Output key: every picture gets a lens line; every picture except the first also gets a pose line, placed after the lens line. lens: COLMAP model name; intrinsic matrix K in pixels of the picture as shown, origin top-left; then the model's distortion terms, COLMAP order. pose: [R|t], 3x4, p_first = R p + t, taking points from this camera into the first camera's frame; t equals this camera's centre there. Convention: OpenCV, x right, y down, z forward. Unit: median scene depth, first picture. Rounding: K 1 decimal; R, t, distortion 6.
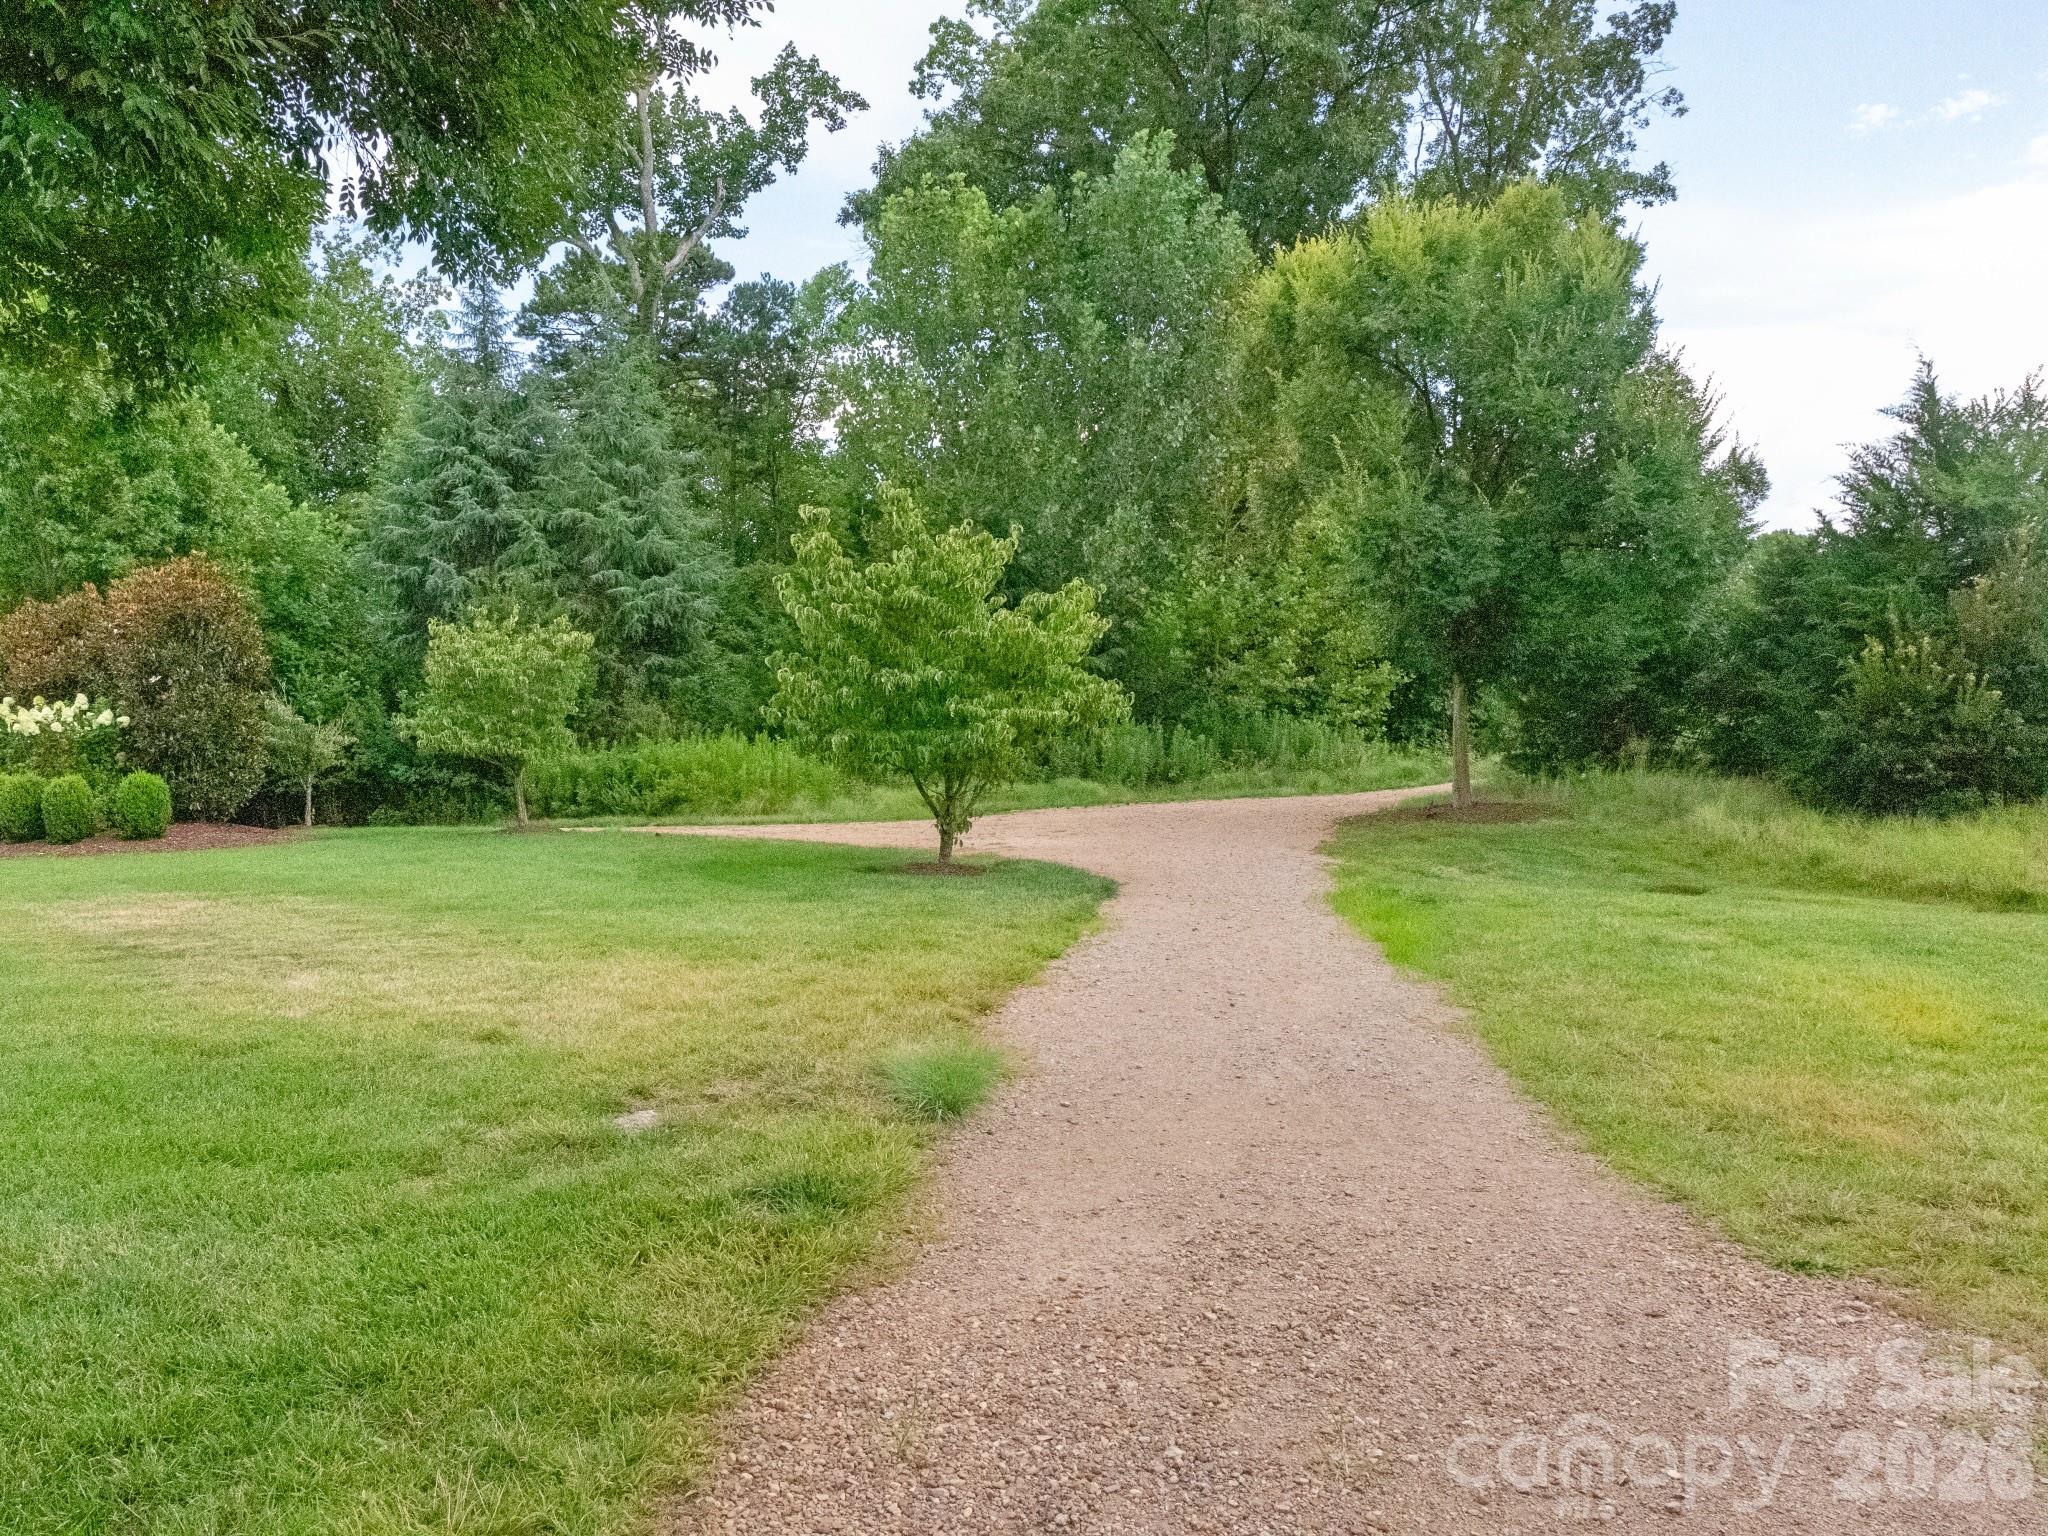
lens RADIAL K [[1707.7, 0, 1023.6], [0, 1707.7, 768.3], [0, 0, 1]] dist [0.013210, 0.015373]
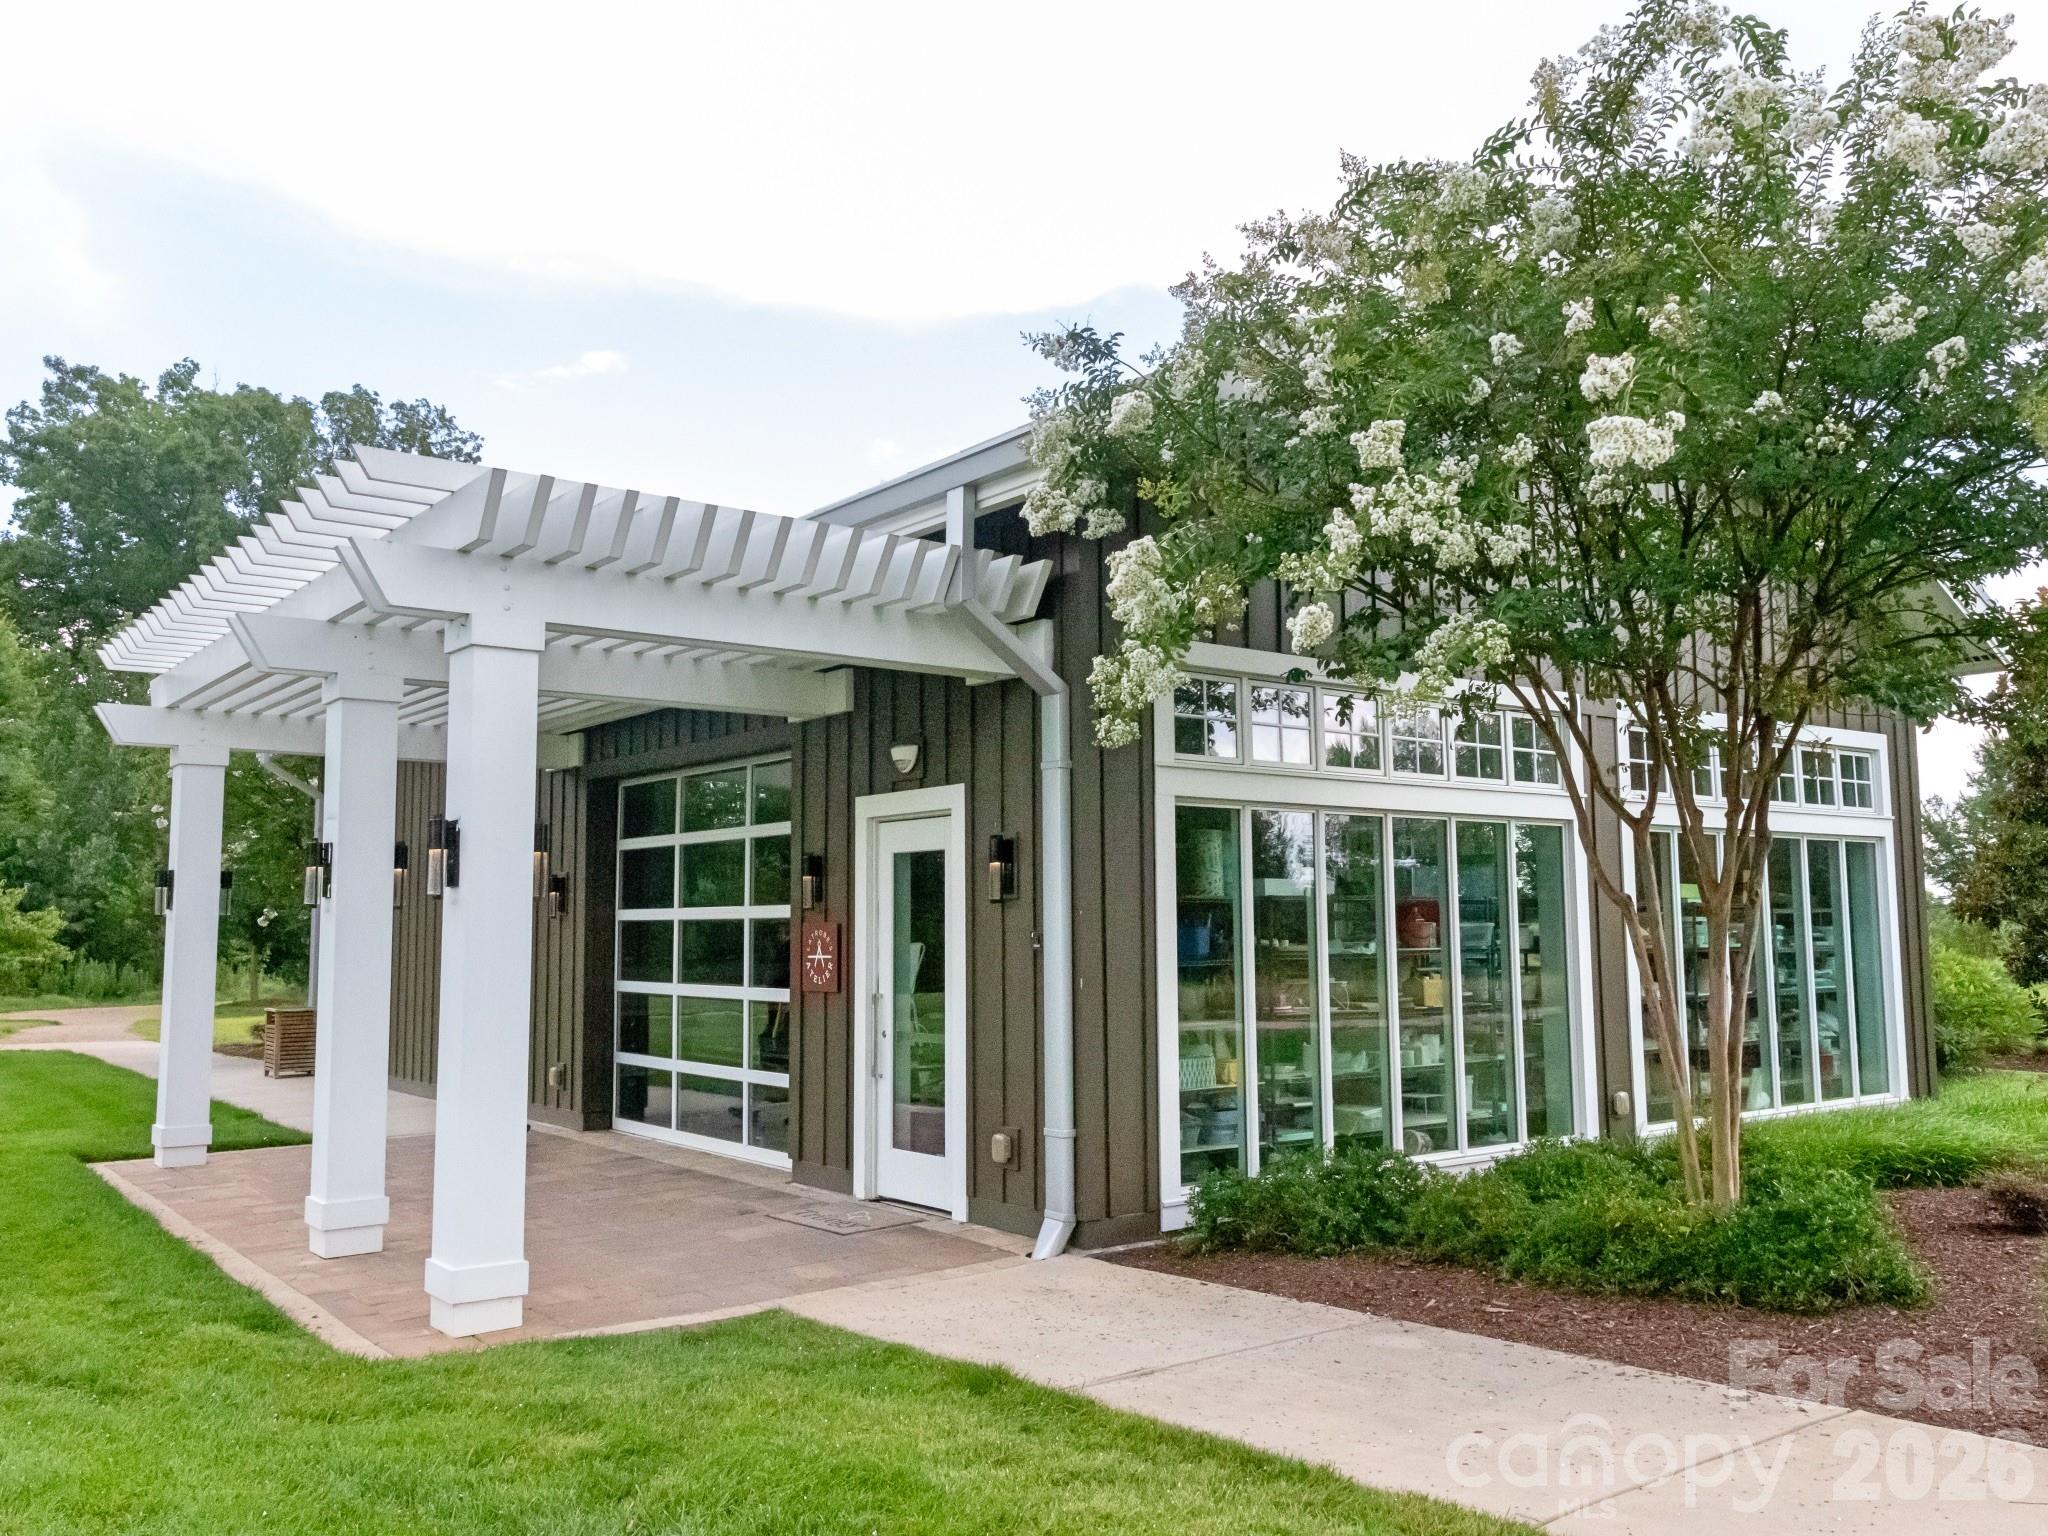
lens RADIAL K [[1707.7, 0, 1025.4], [0, 1707.7, 773.4], [0, 0, 1]] dist [0.013210, 0.015373]
pose [[0.863111, 0.050362, 0.502497, -0.007694], [0.018384, 0.991222, -0.130921, 0.029856], [-0.504680, 0.122237, 0.854609, -1.042439]]
